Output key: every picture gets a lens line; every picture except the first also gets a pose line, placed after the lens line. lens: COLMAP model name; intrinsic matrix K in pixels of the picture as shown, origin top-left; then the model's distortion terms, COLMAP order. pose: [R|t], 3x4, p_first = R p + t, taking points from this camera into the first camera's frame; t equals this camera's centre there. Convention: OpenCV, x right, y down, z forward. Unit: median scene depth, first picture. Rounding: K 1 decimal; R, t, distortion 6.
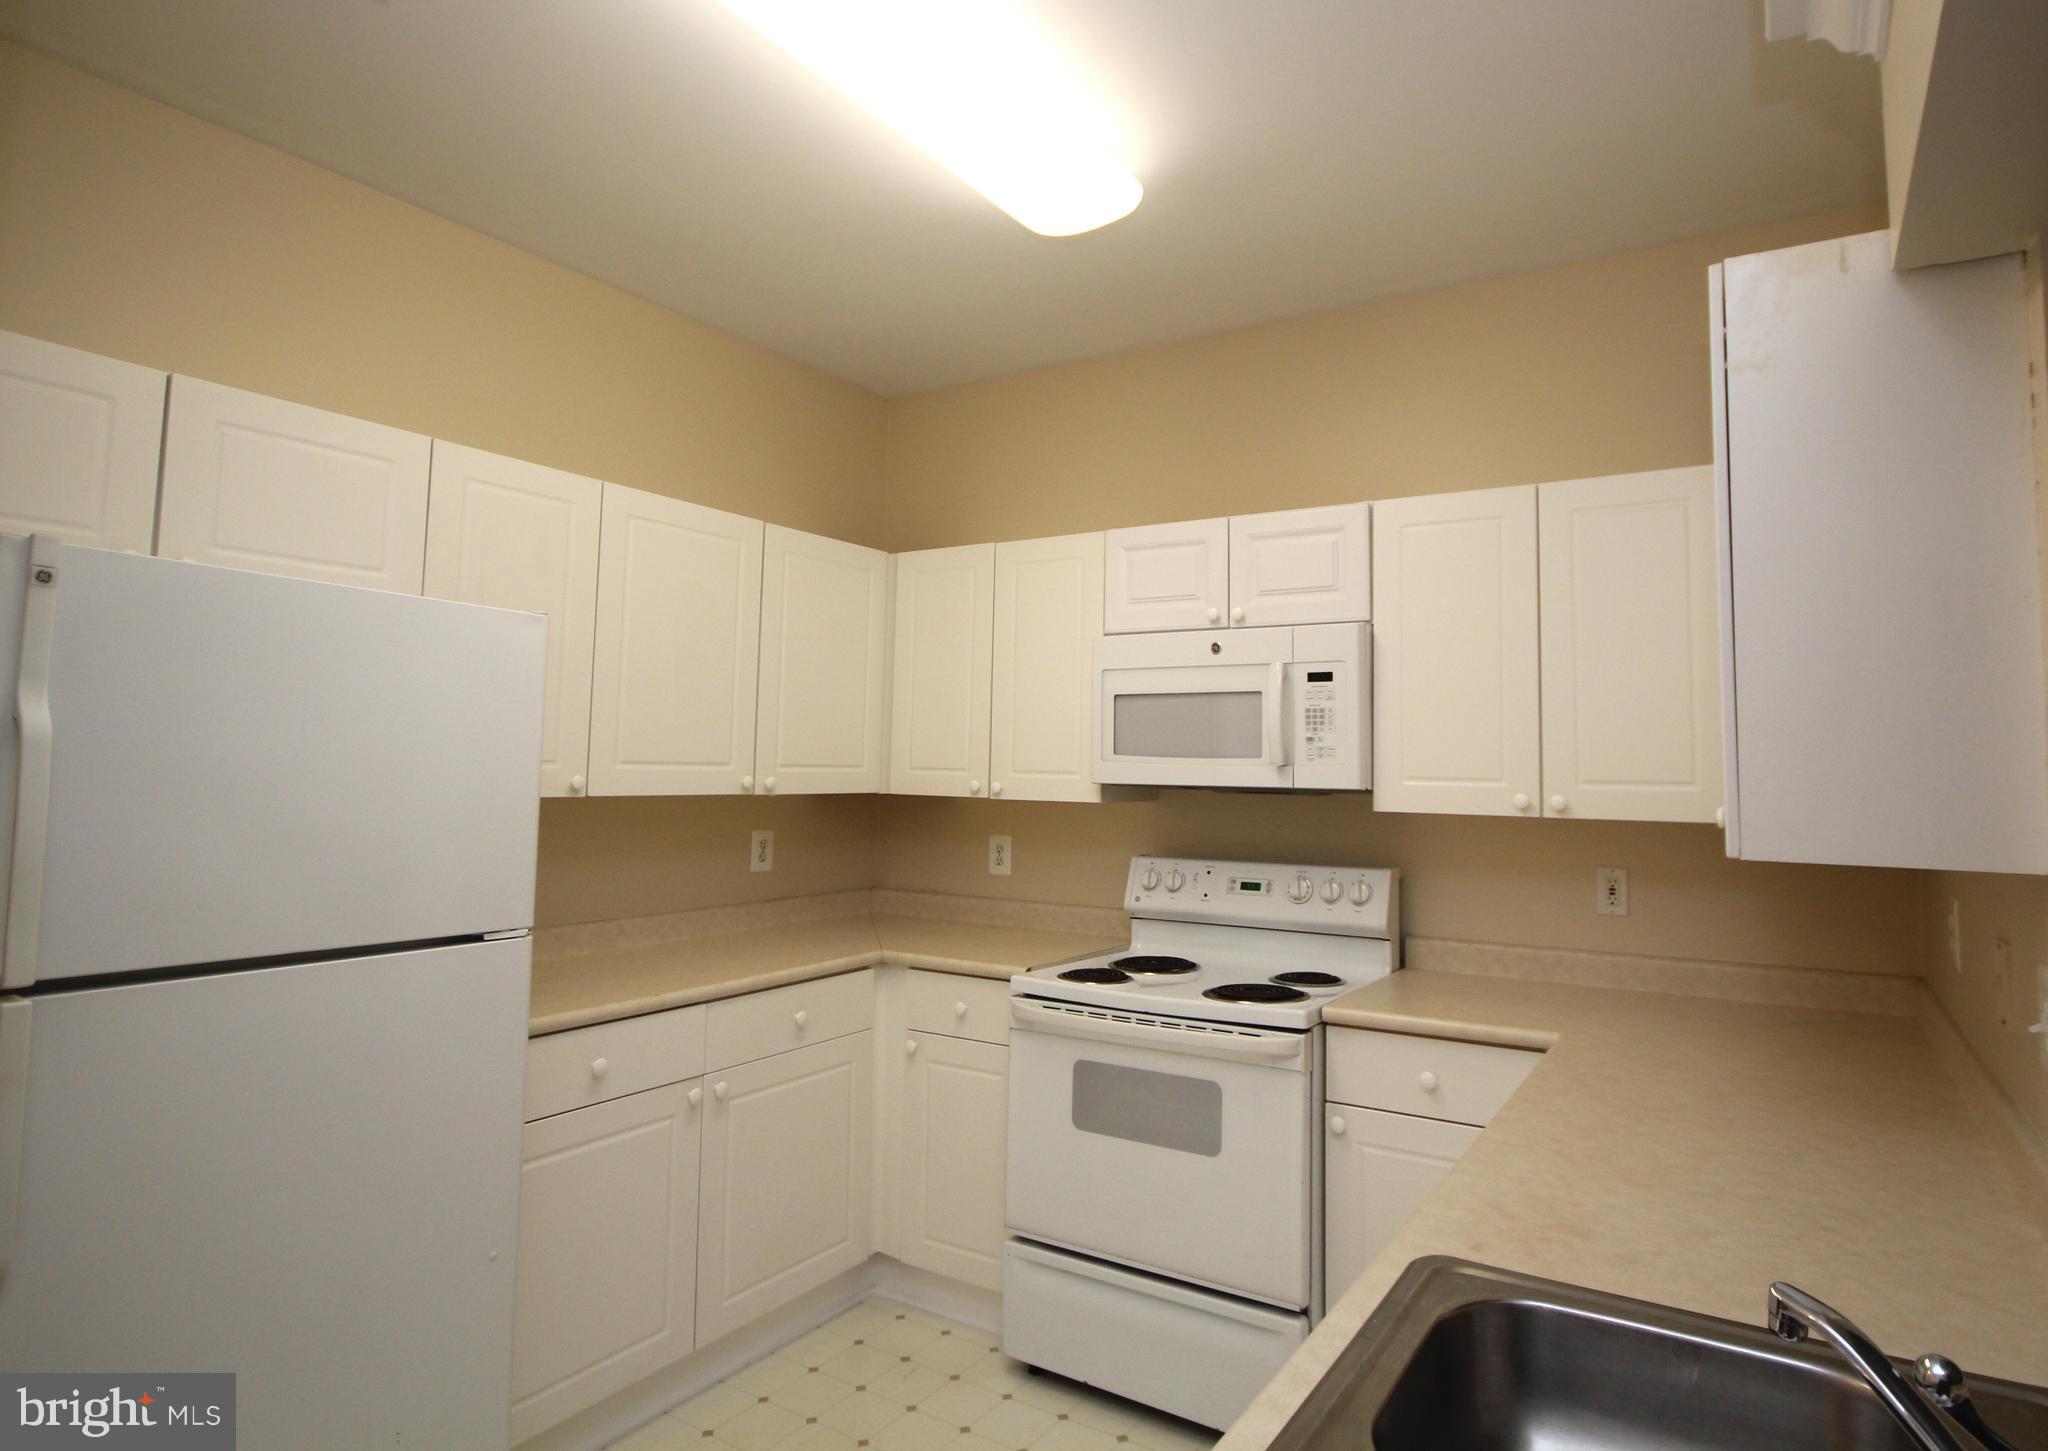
lens RADIAL K [[1111.8, 0, 1105.0], [0, 1111.8, 682.2], [0, 0, 1]] dist [-0.024761, 0.011209]
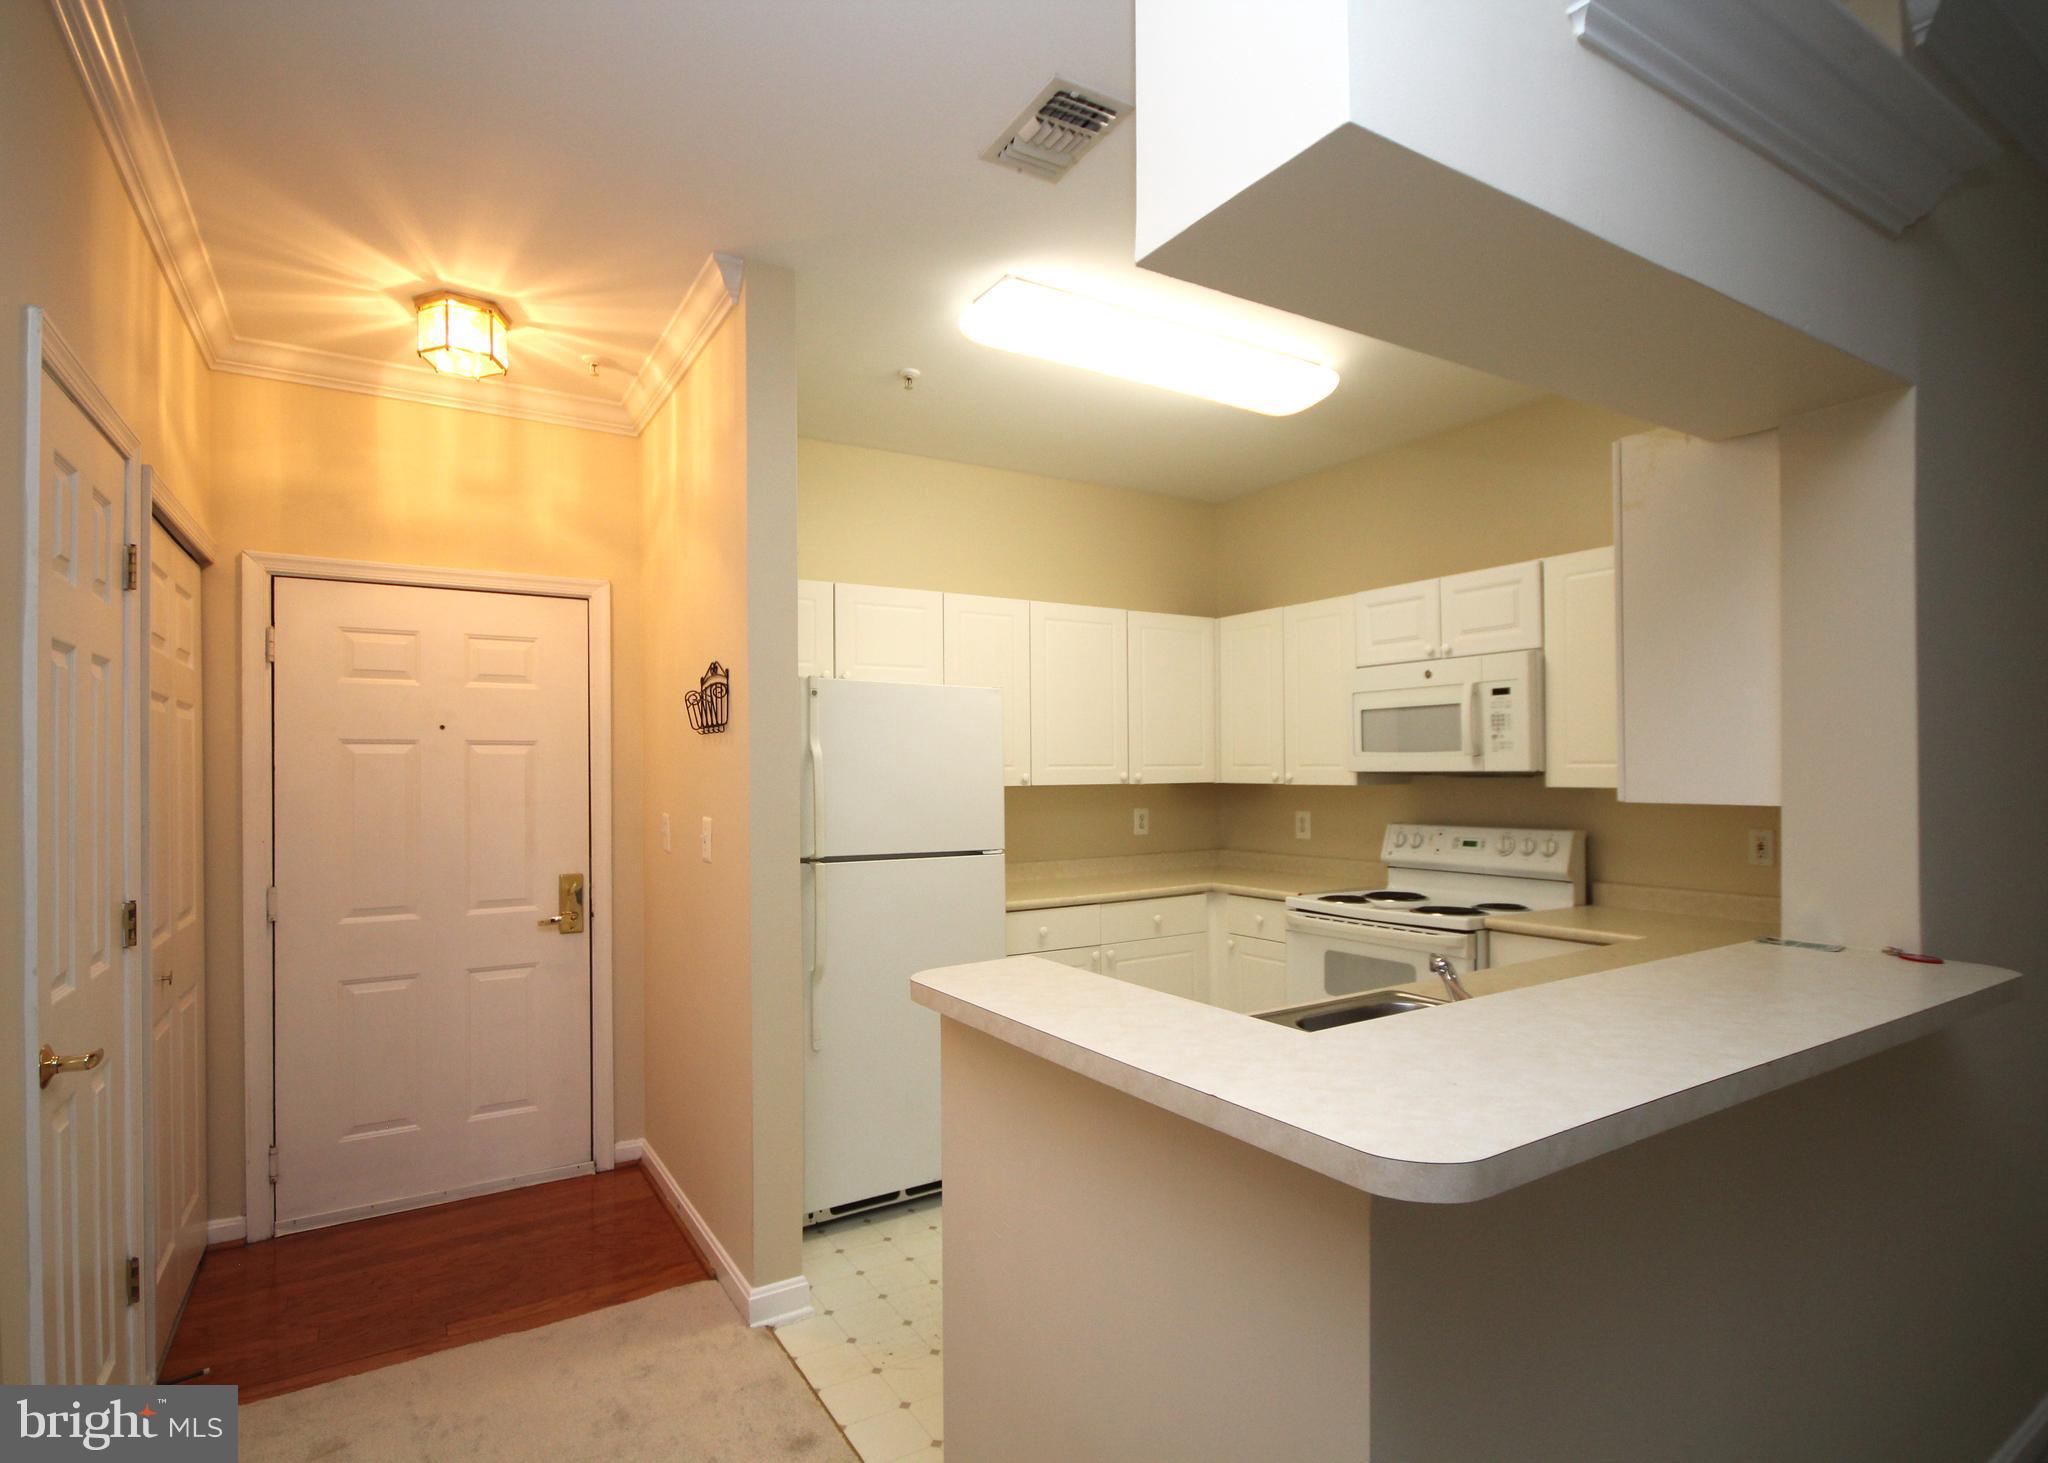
lens RADIAL K [[1012.5, 0, 1005.8], [0, 1012.5, 760.0], [0, 0, 1]] dist [-0.012462, 0.000195]
pose [[0.884638, -0.027512, -0.465467, 0.216699], [0.057755, 0.997036, 0.050835, -0.017958], [0.462688, -0.071854, 0.883604, -0.384946]]
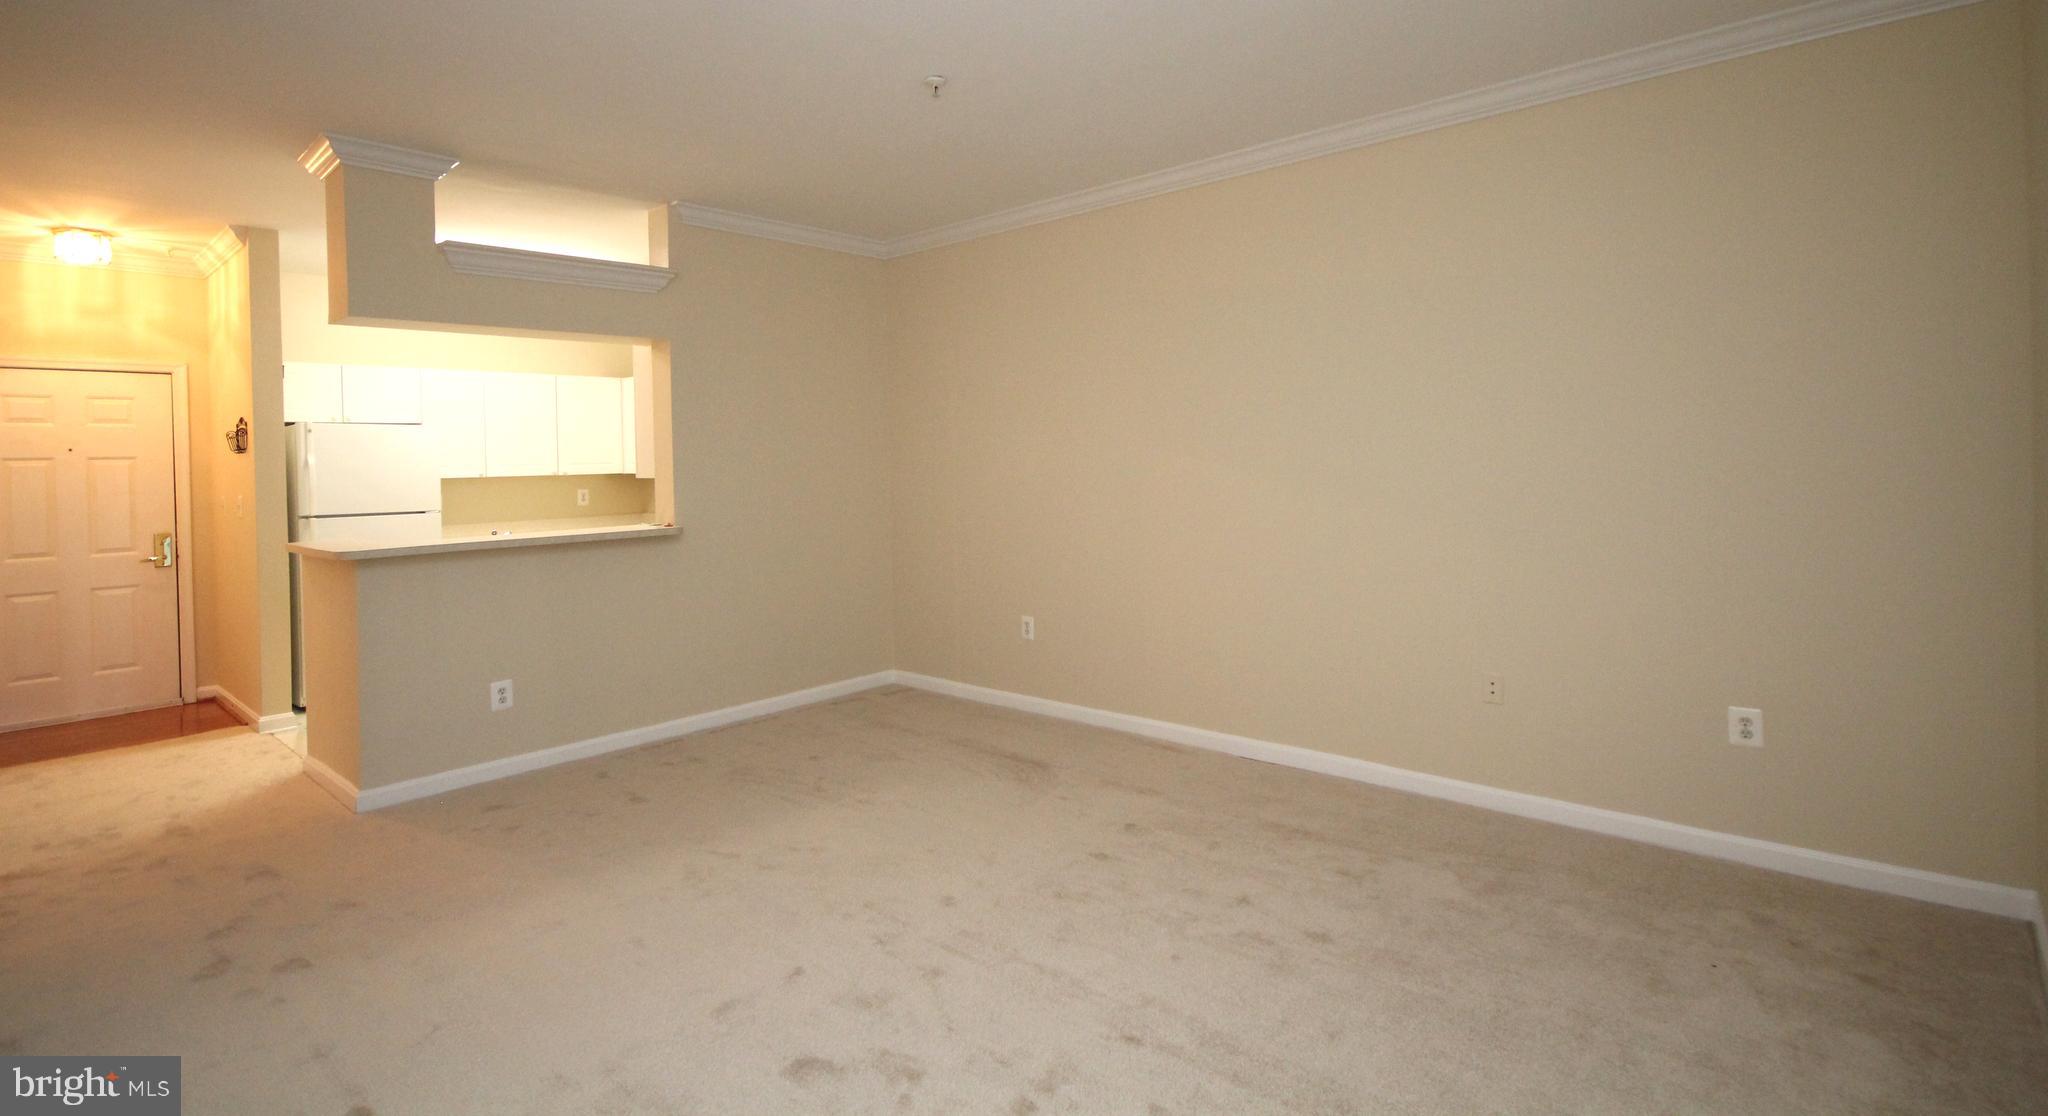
lens RADIAL K [[950.6, 0, 1025.4], [0, 950.6, 459.3], [0, 0, 1]] dist [0.000361, -0.009047]
pose [[0.982100, -0.036448, -0.184799, 1.336184], [0.051225, 0.995804, 0.075829, -0.060824], [0.181260, -0.083938, 0.979847, -1.164892]]
